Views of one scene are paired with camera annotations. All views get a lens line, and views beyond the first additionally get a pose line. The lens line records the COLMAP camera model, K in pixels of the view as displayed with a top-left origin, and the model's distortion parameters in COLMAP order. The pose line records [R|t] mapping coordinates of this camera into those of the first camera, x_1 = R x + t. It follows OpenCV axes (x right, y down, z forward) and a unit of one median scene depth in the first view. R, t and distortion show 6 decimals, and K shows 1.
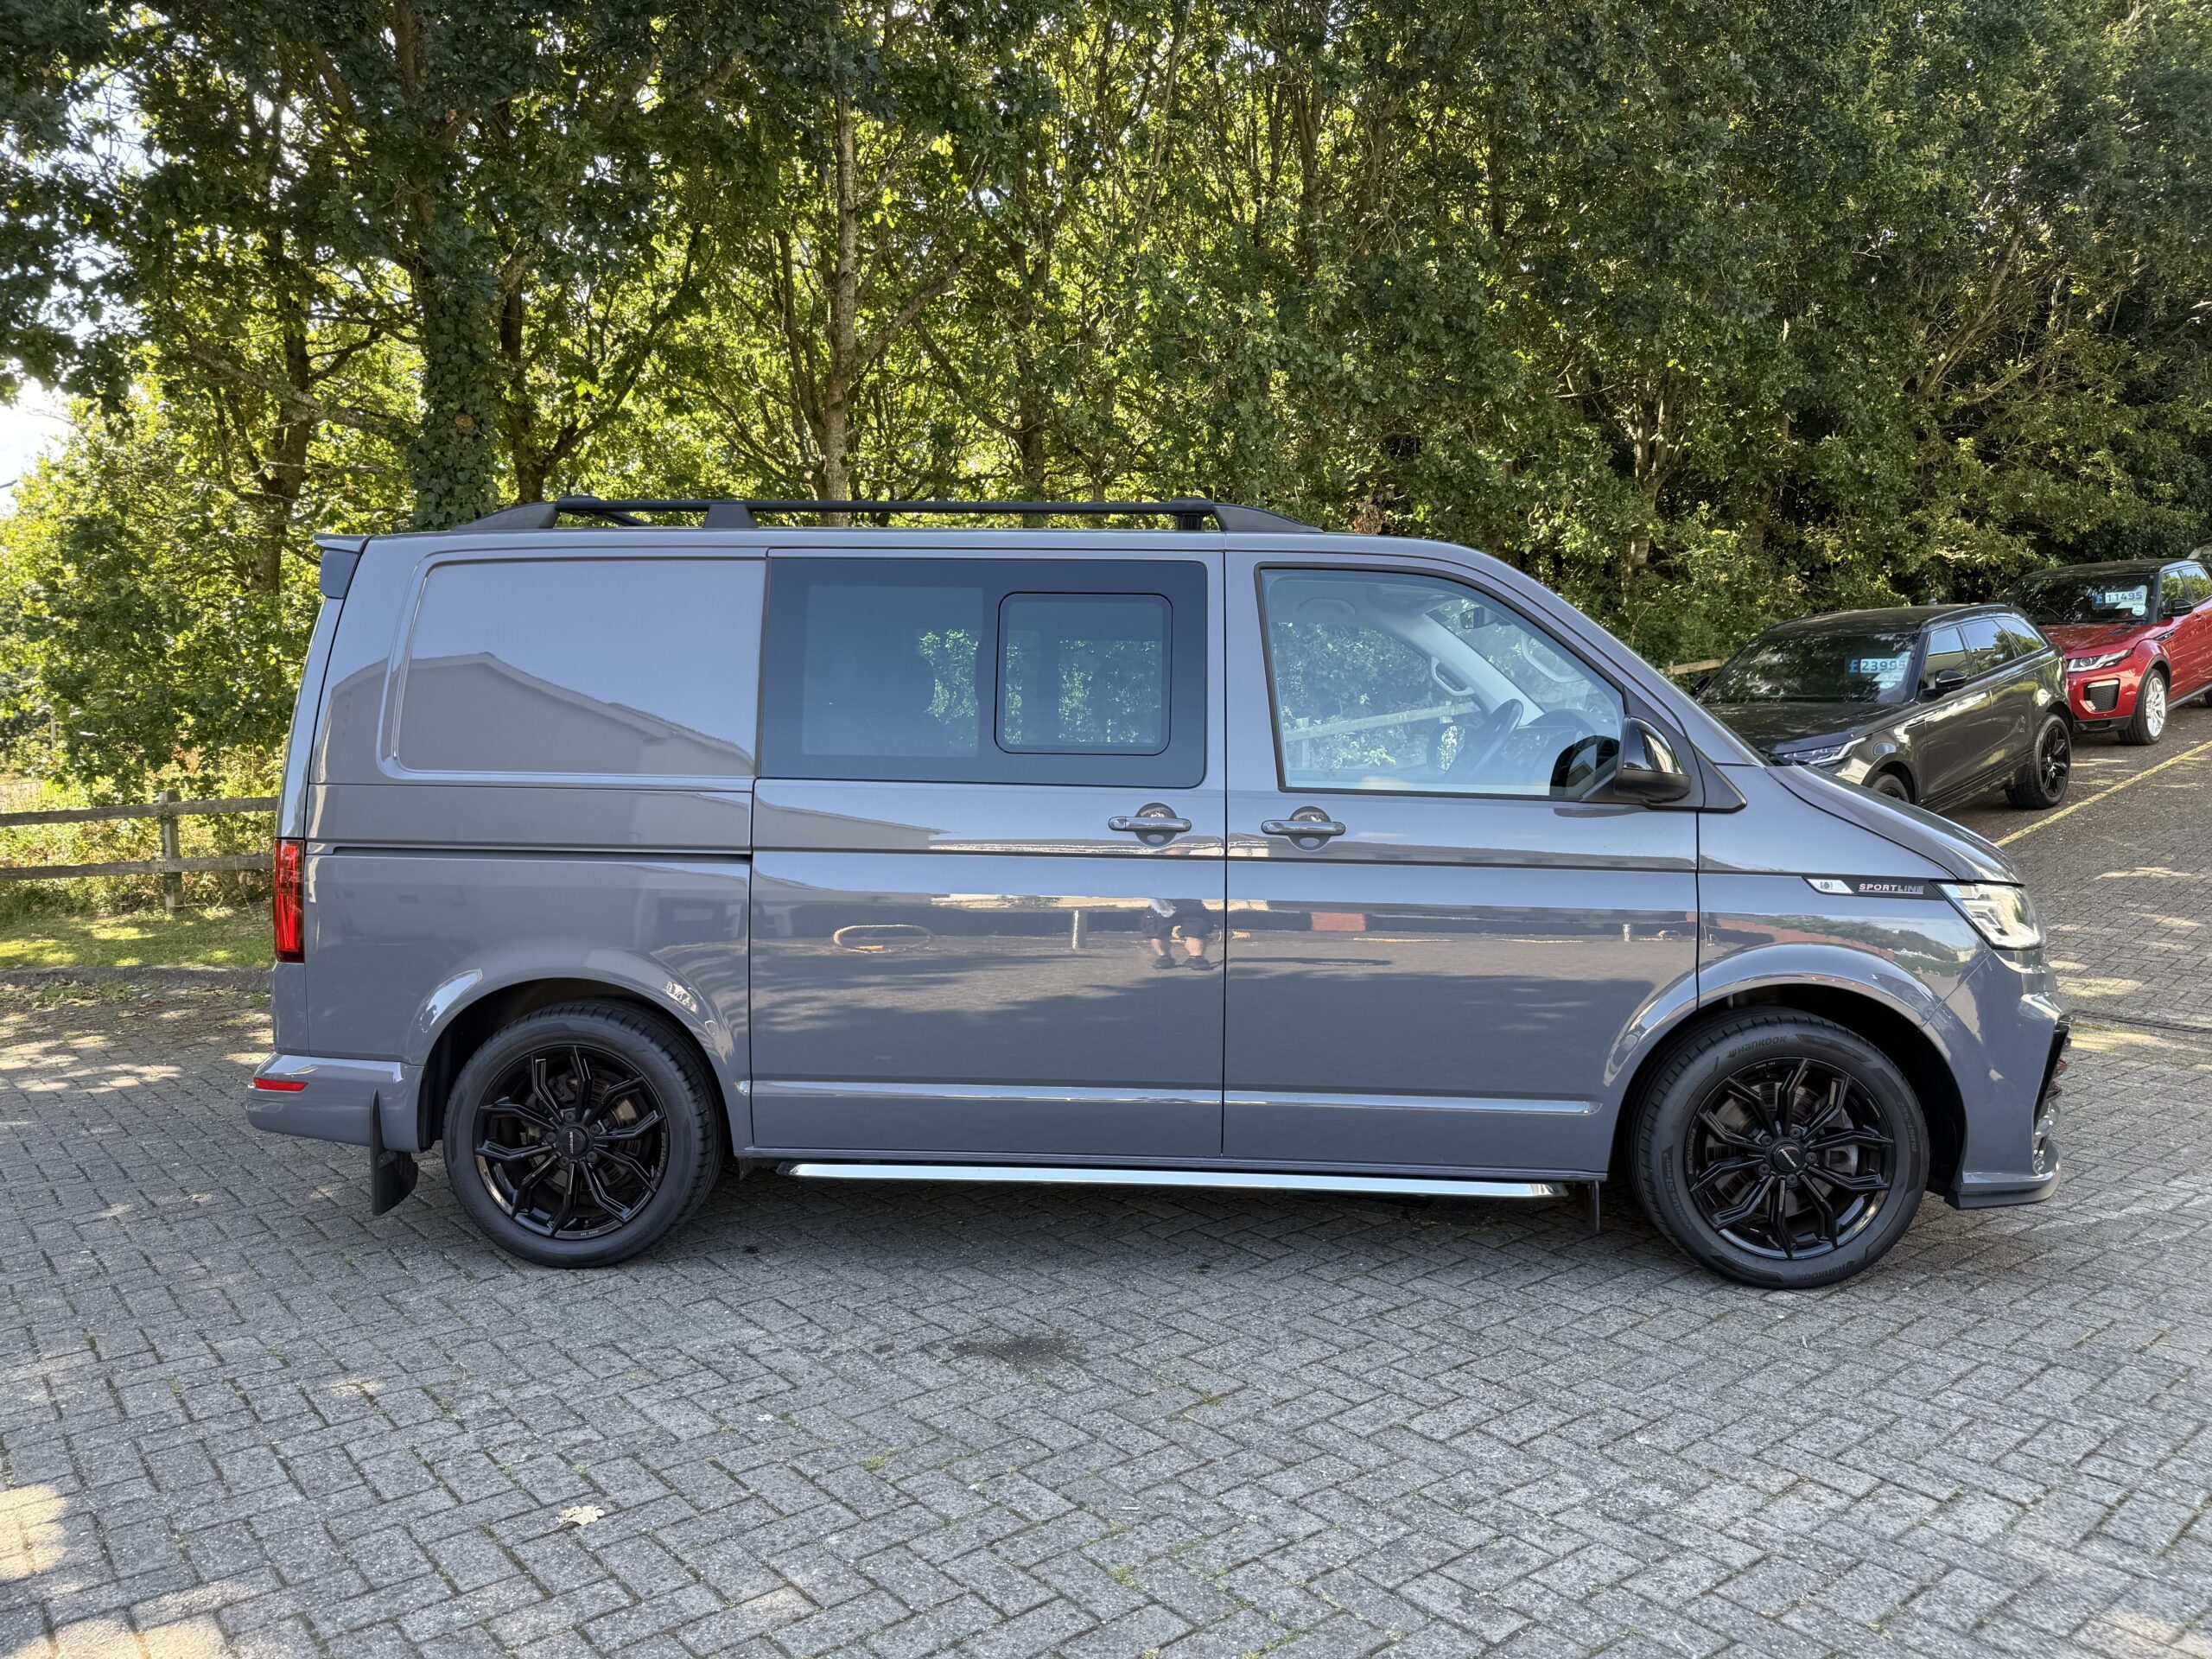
lens RADIAL K [[1545.2, 0, 1108.1], [0, 1545.2, 861.0], [0, 0, 1]] dist [0.006960, -0.018906]
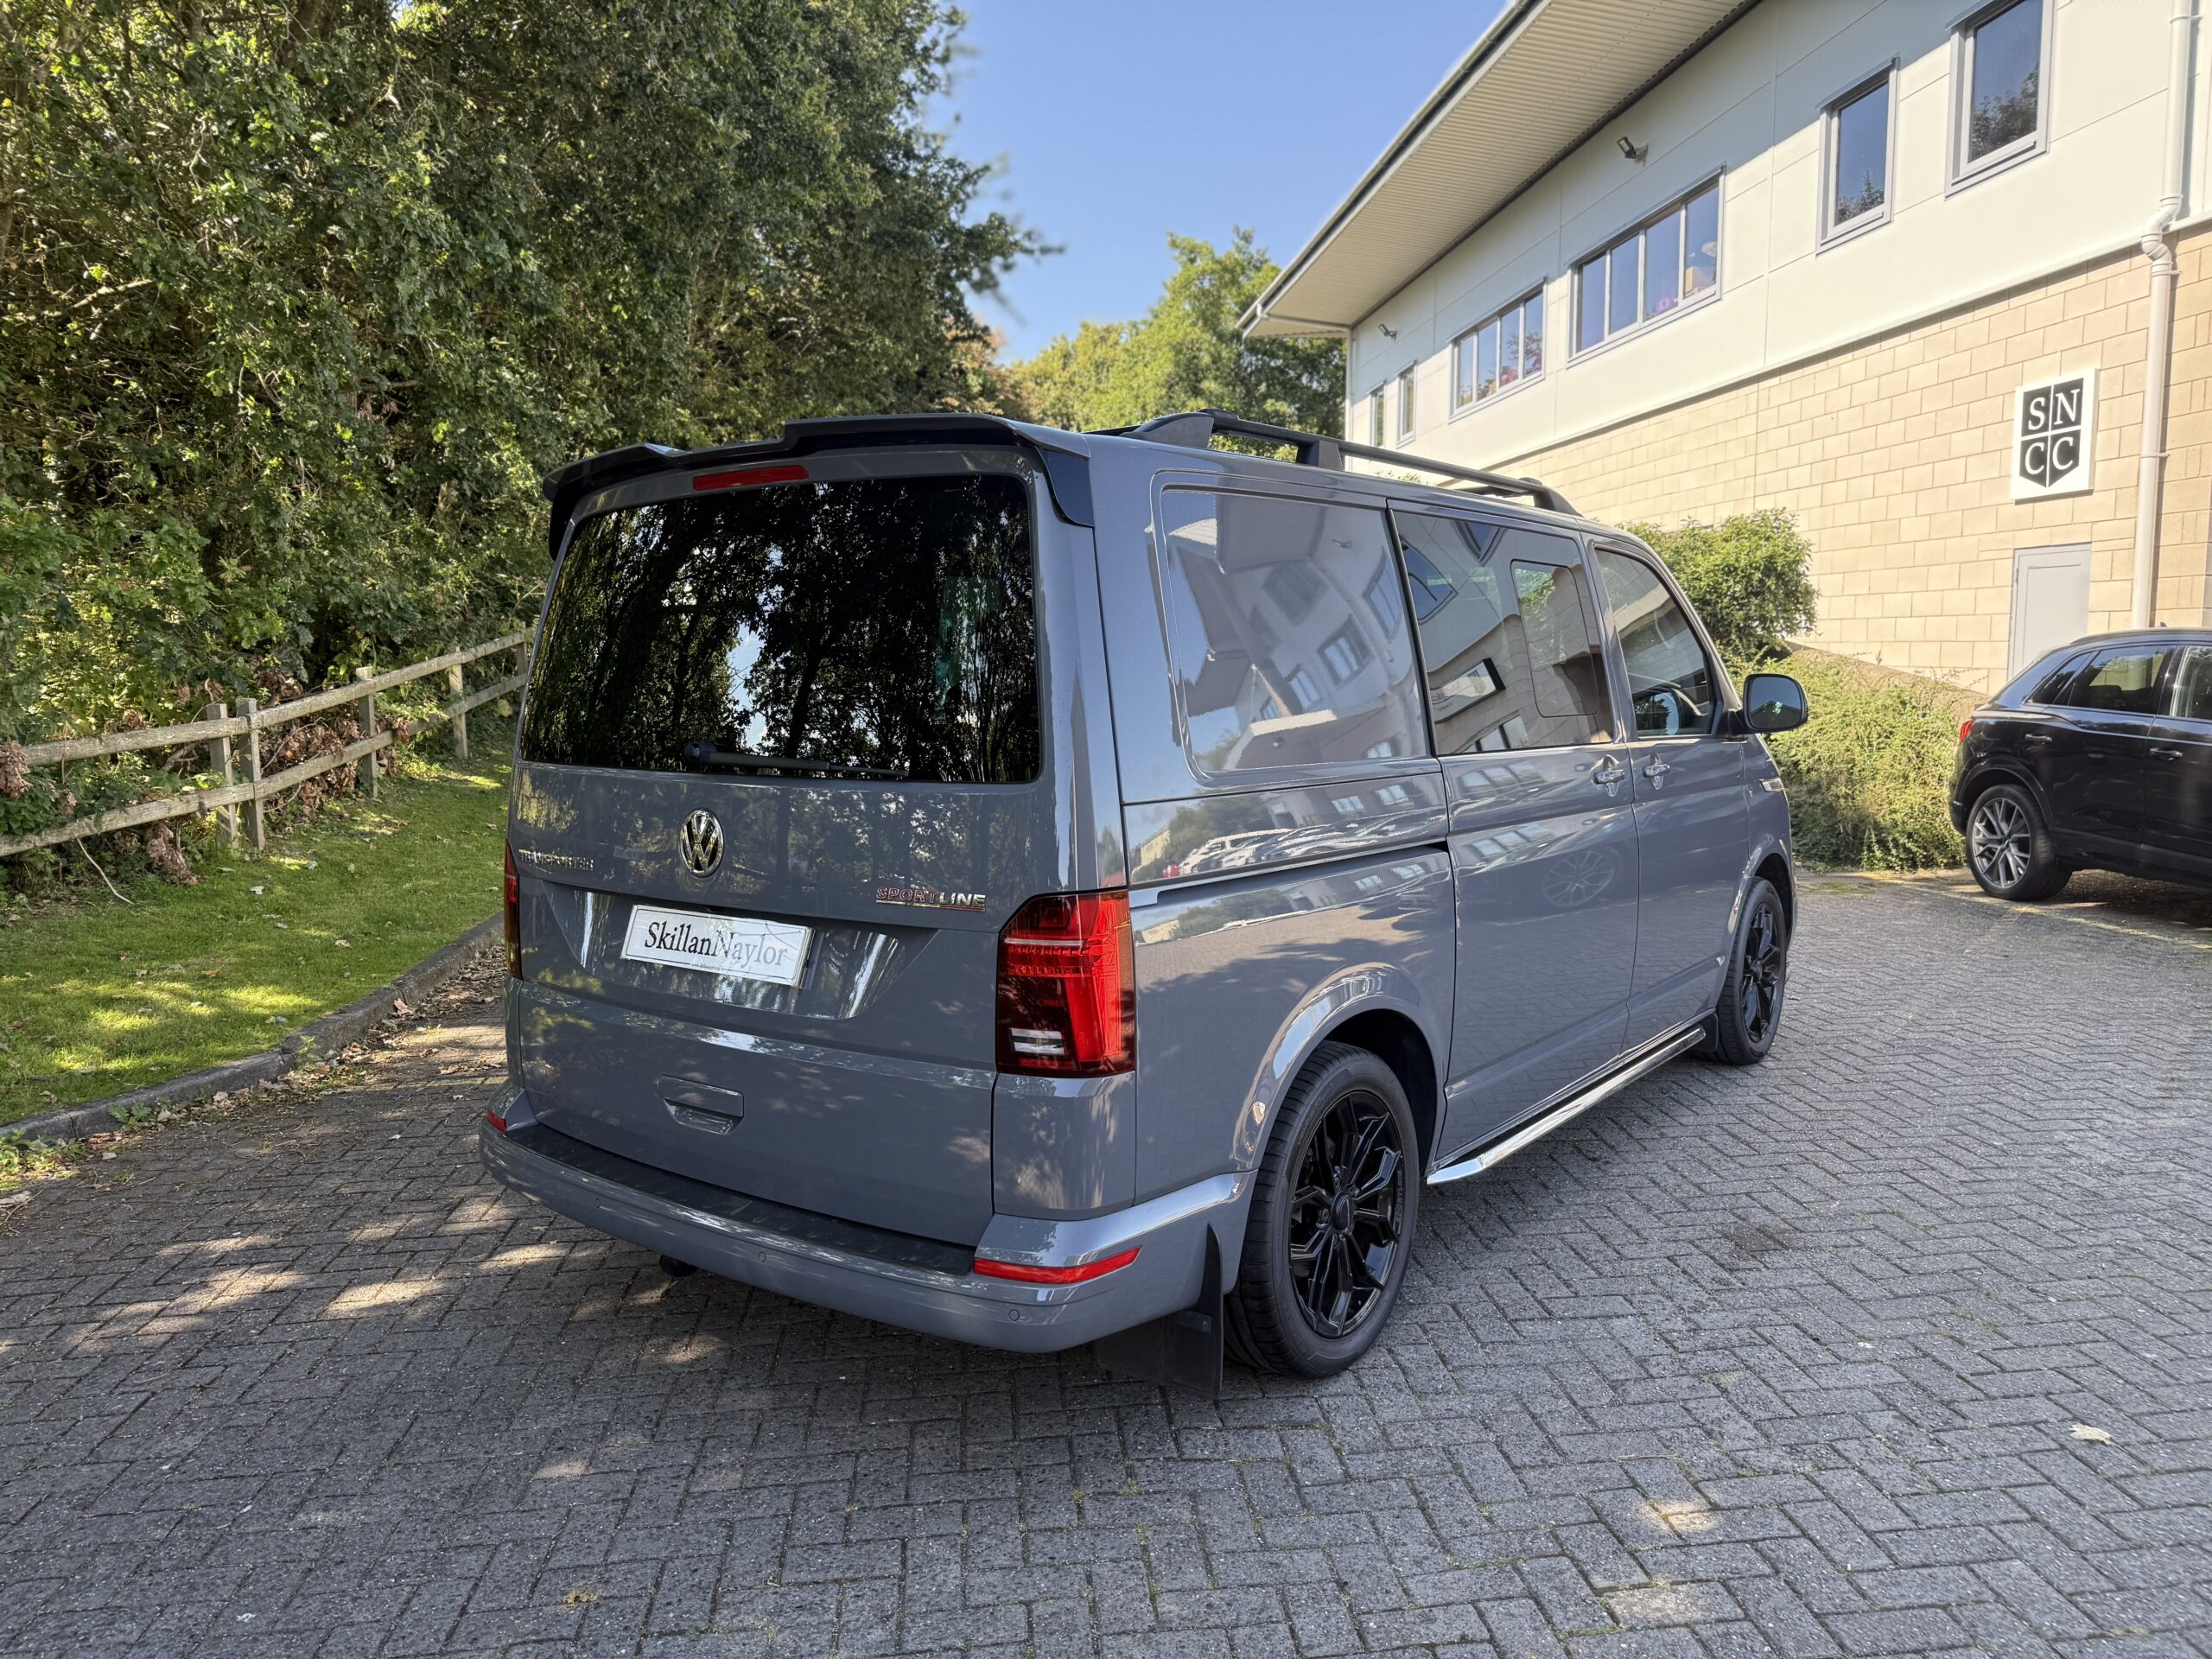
lens RADIAL K [[1545.4, 0, 1102.8], [0, 1545.4, 856.4], [0, 0, 1]] dist [0.004878, -0.015876]
pose [[0.585549, -0.113686, 0.802626, -1.335710], [0.090246, 0.993104, 0.074827, -0.100037], [-0.805598, 0.028619, 0.591771, 0.780121]]
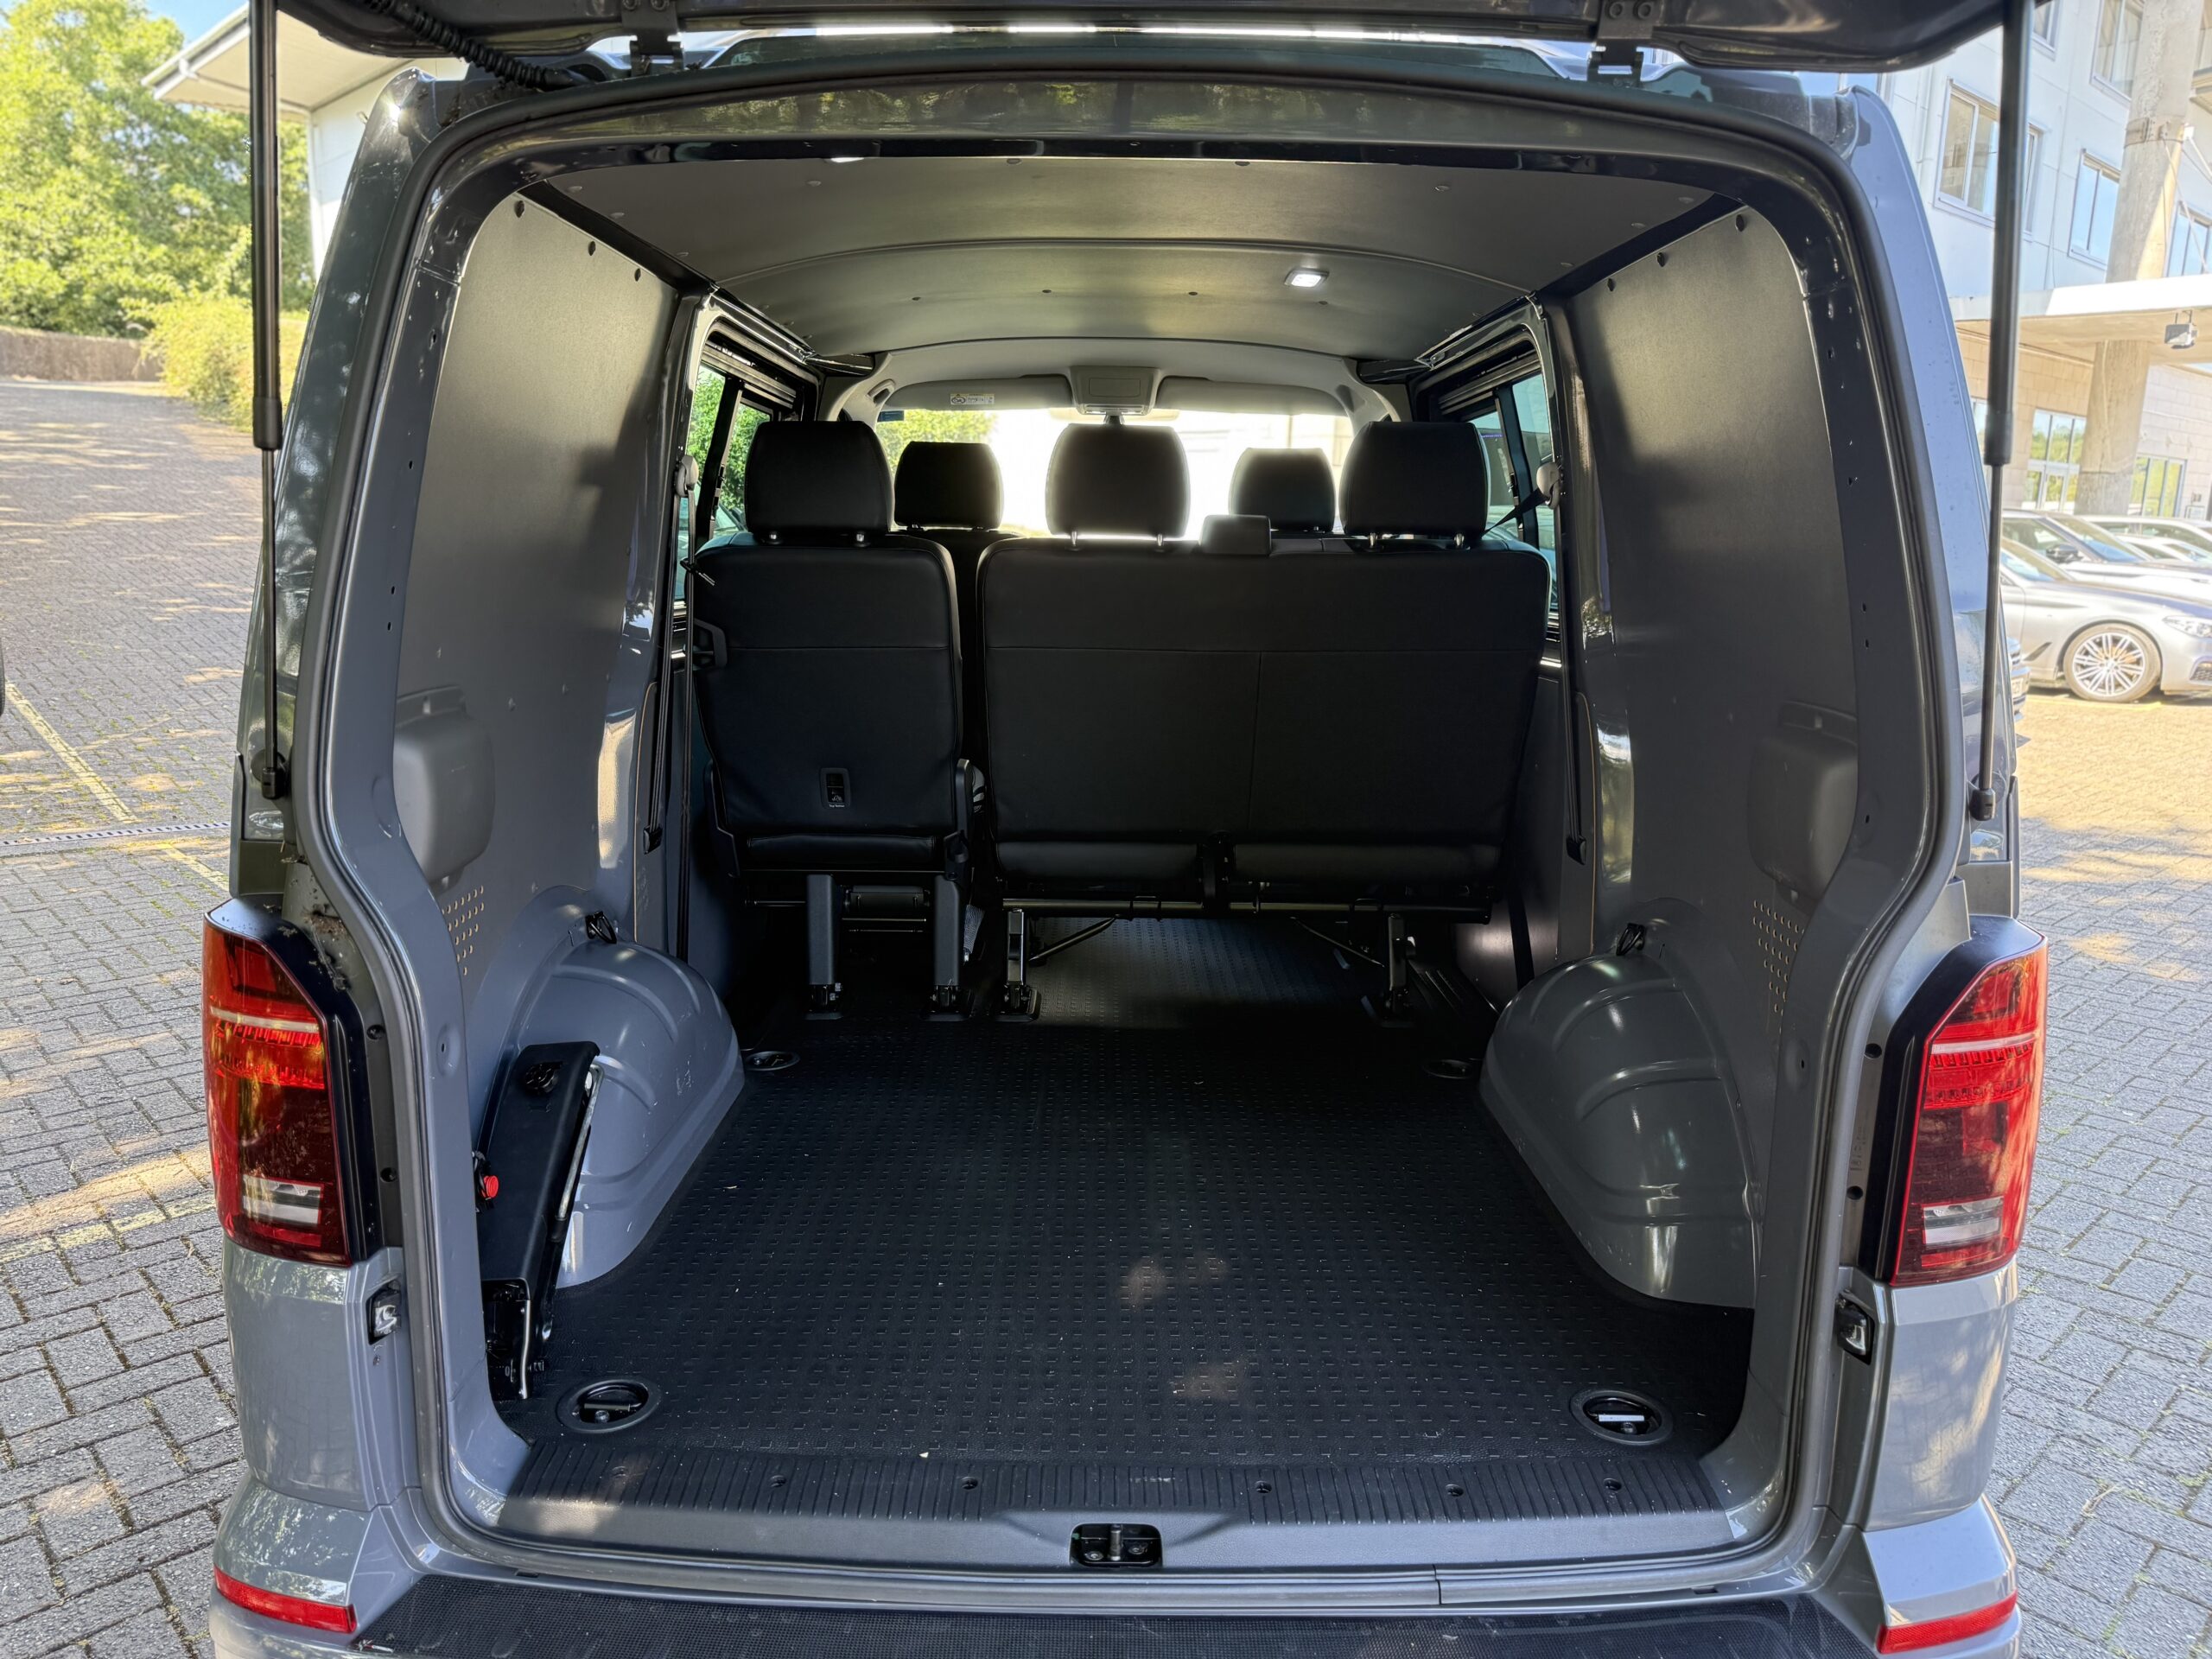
lens RADIAL K [[1558.2, 0, 1106.0], [0, 1558.2, 829.5], [0, 0, 1]] dist [0.003033, -0.006992]
pose [[-0.031221, -0.197543, 0.979797, -1.128993], [0.074757, 0.977068, 0.199374, -0.164862], [-0.996713, 0.079471, -0.015737, 1.553696]]
